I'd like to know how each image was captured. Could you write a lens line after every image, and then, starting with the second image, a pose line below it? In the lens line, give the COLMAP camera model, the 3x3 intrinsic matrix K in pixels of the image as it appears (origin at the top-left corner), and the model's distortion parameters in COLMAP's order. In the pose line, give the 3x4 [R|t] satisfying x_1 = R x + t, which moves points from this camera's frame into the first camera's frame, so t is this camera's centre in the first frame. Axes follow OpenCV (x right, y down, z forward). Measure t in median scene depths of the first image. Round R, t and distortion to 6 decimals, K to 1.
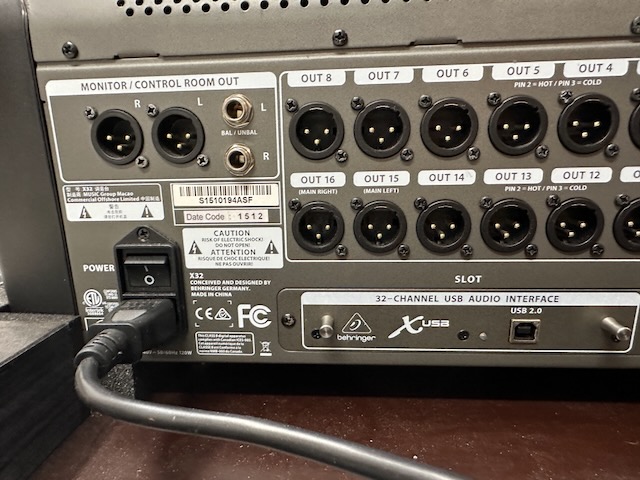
lens RADIAL K [[450.2, 0, 319.7], [0, 450.2, 221.6], [0, 0, 1]] dist [0.015942, -0.031332]
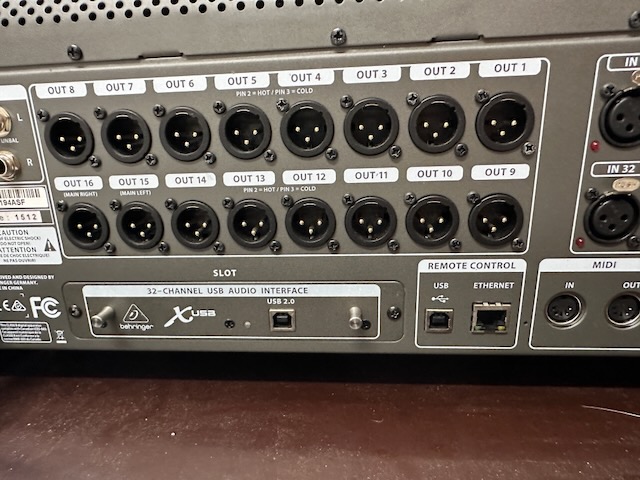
lens RADIAL K [[435.0, 0, 316.2], [0, 435.0, 236.3], [0, 0, 1]] dist [-0.011431, 0.004534]
pose [[0.999910, -0.007168, -0.011318, 0.539197], [0.007661, 0.998995, 0.044169, -0.006190], [0.010990, -0.044252, 0.998960, -0.045373]]
